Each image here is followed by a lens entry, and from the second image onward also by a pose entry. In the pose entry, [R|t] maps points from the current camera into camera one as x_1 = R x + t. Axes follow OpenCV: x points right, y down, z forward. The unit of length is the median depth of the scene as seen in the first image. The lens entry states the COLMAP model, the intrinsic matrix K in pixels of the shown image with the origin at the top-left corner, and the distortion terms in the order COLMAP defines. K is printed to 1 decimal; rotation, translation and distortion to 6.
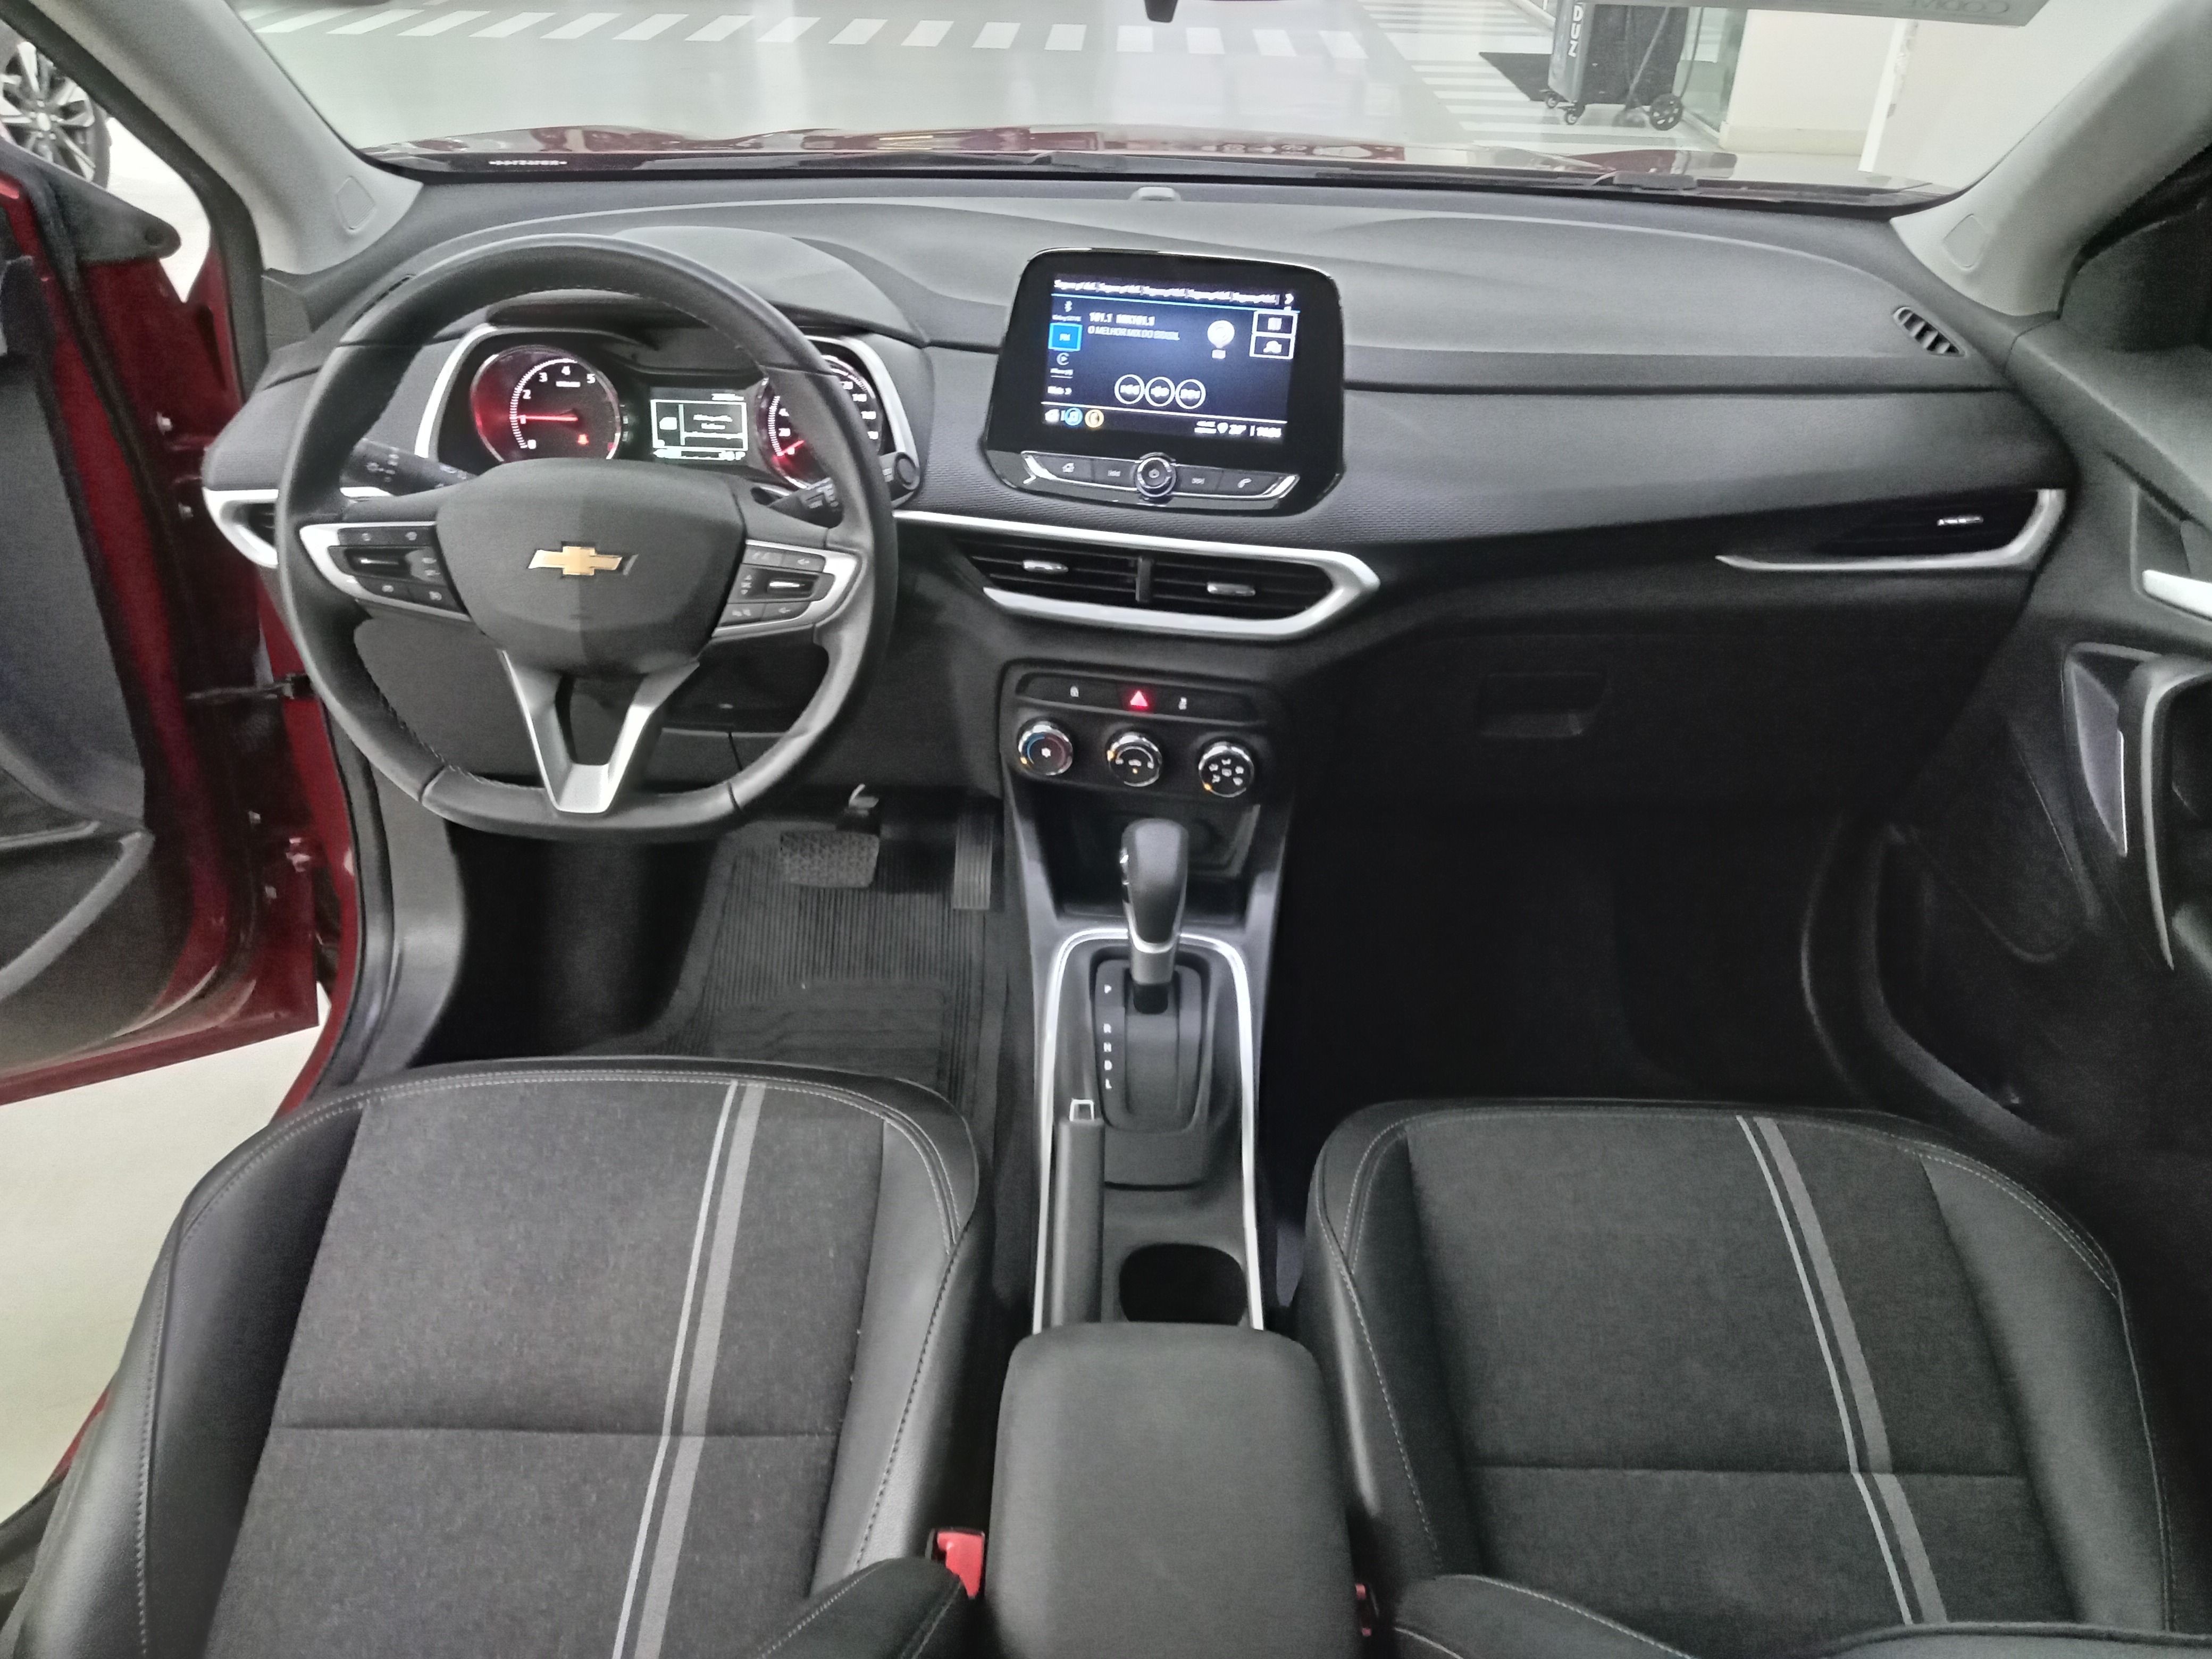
lens RADIAL K [[1583.3, 0, 1106.0], [0, 1583.3, 829.5], [0, 0, 1]] dist [0.025629, -0.004414]
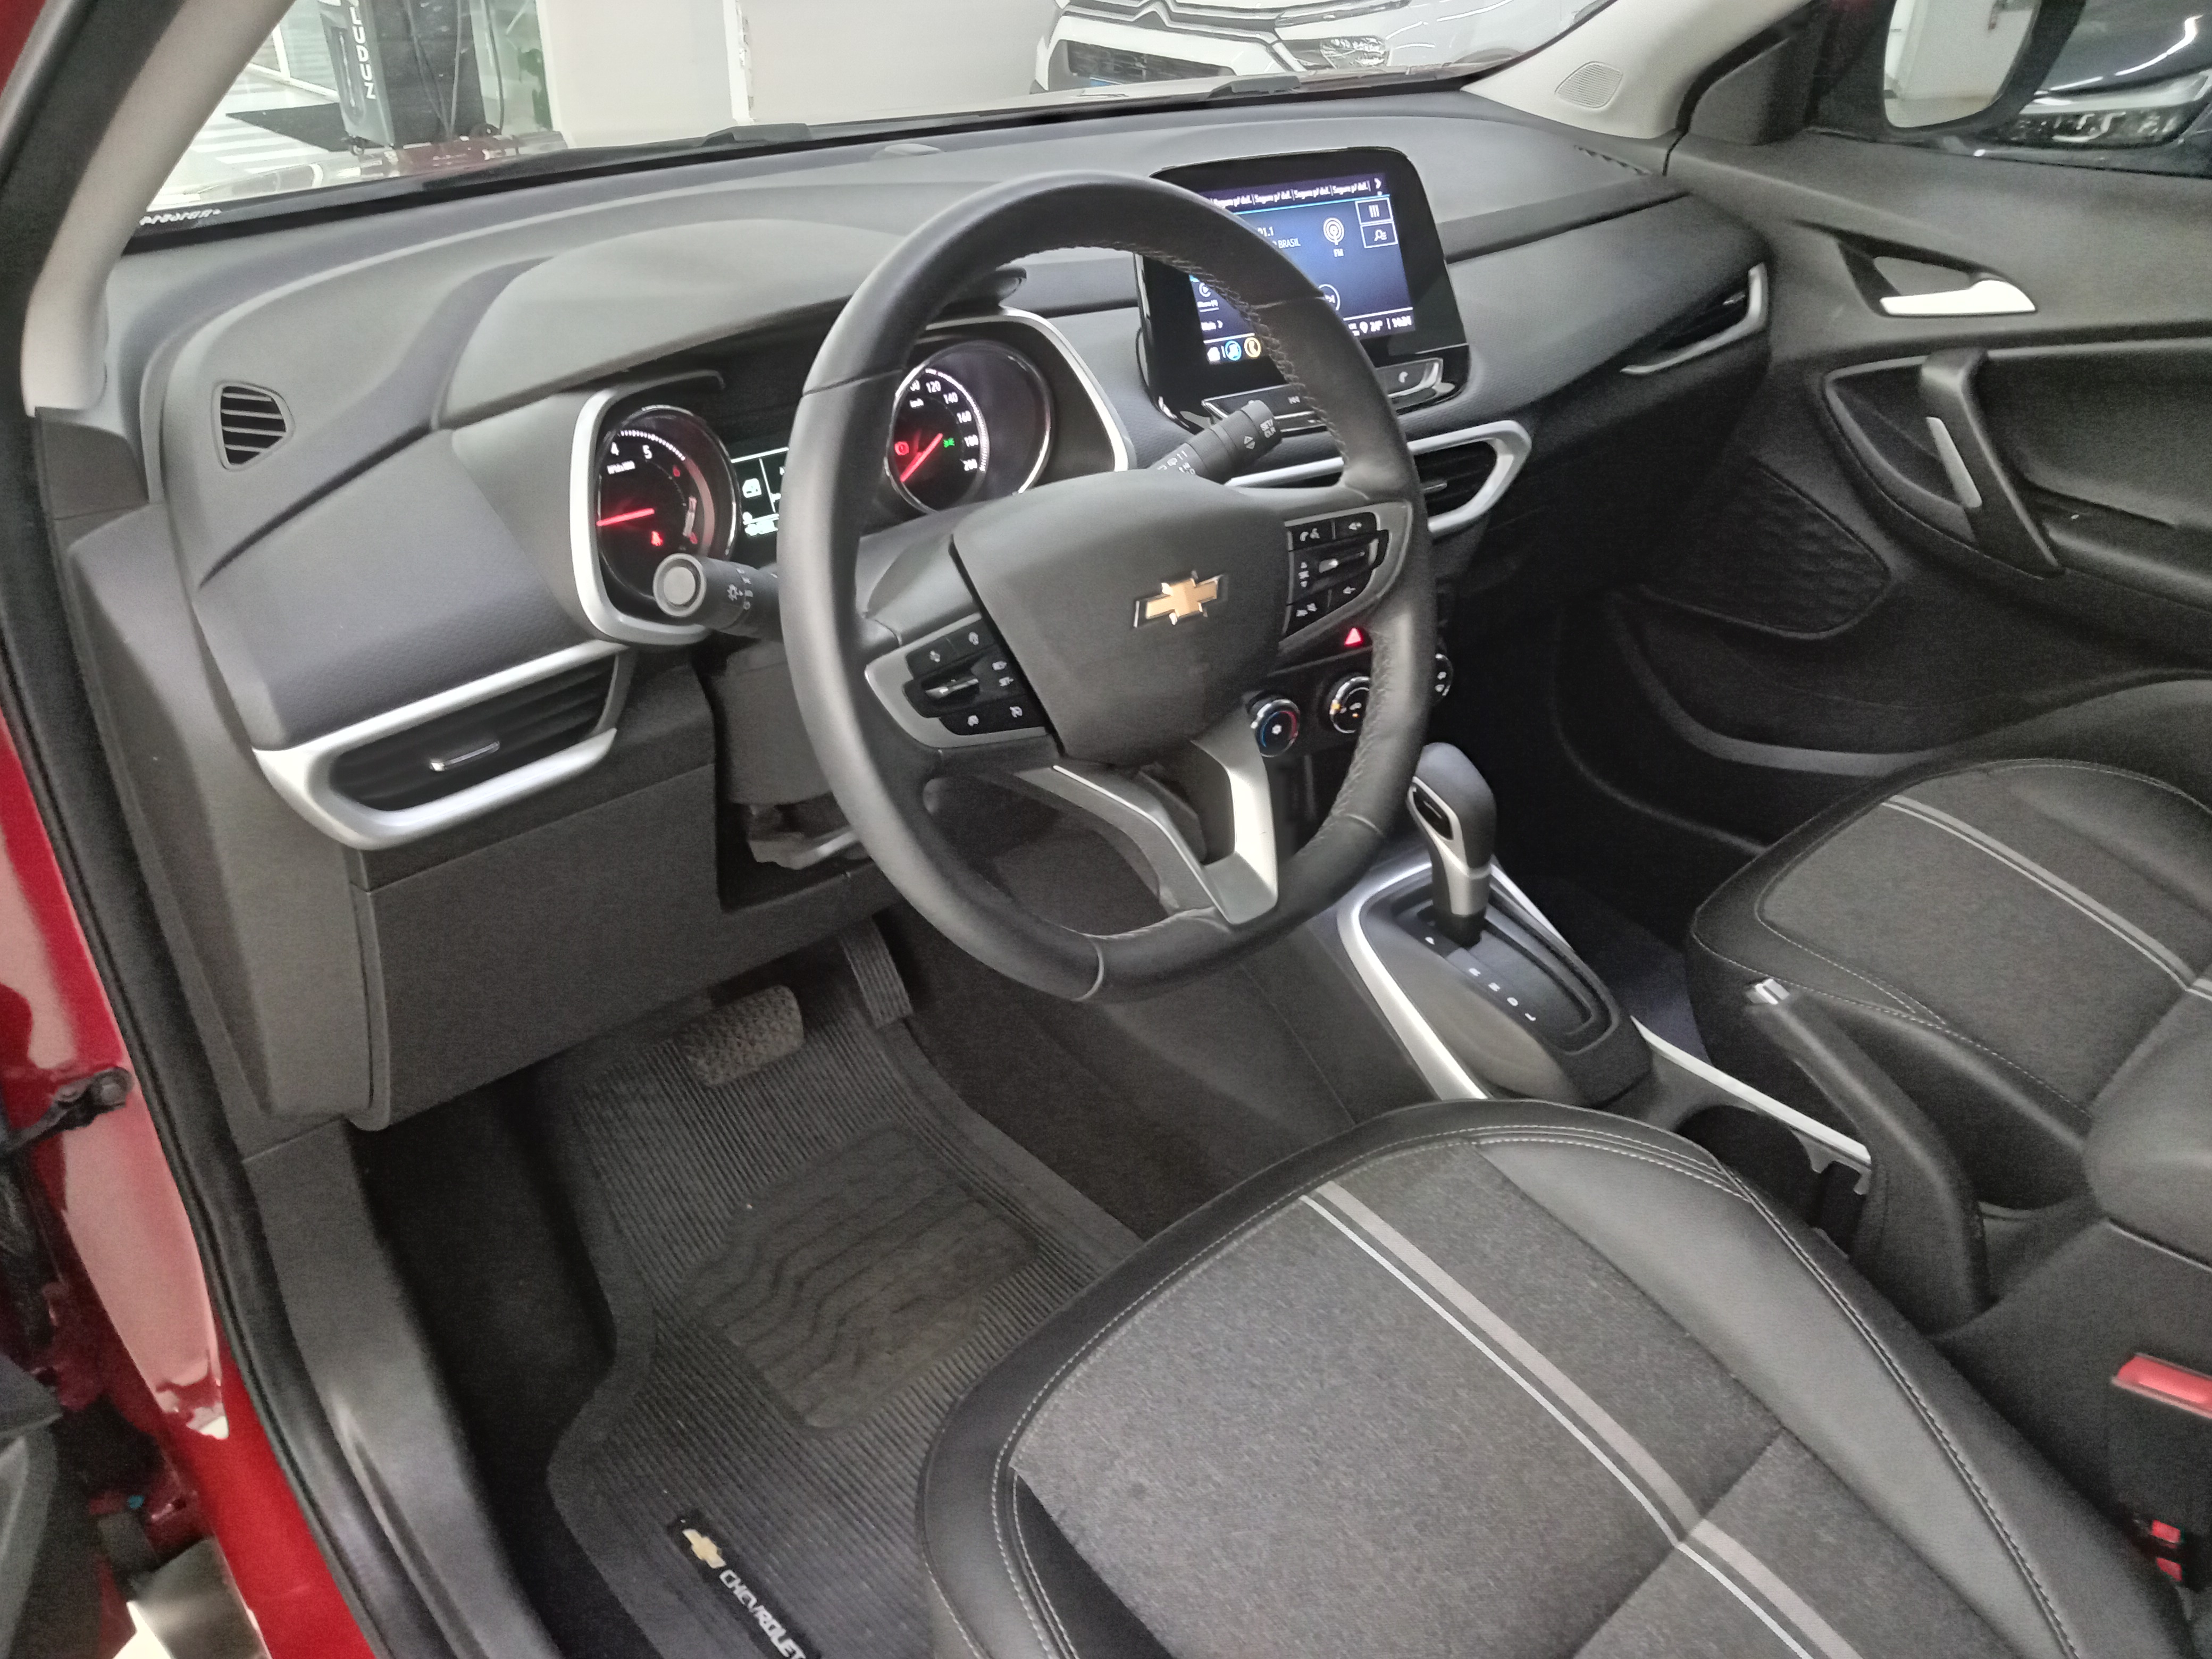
lens RADIAL K [[1602.1, 0, 1106.0], [0, 1602.1, 829.5], [0, 0, 1]] dist [0.008543, 0.003110]
pose [[0.742464, -0.363856, 0.562456, -0.685628], [0.378611, 0.920590, 0.095753, -0.128896], [-0.552631, 0.141859, 0.821264, 0.347968]]
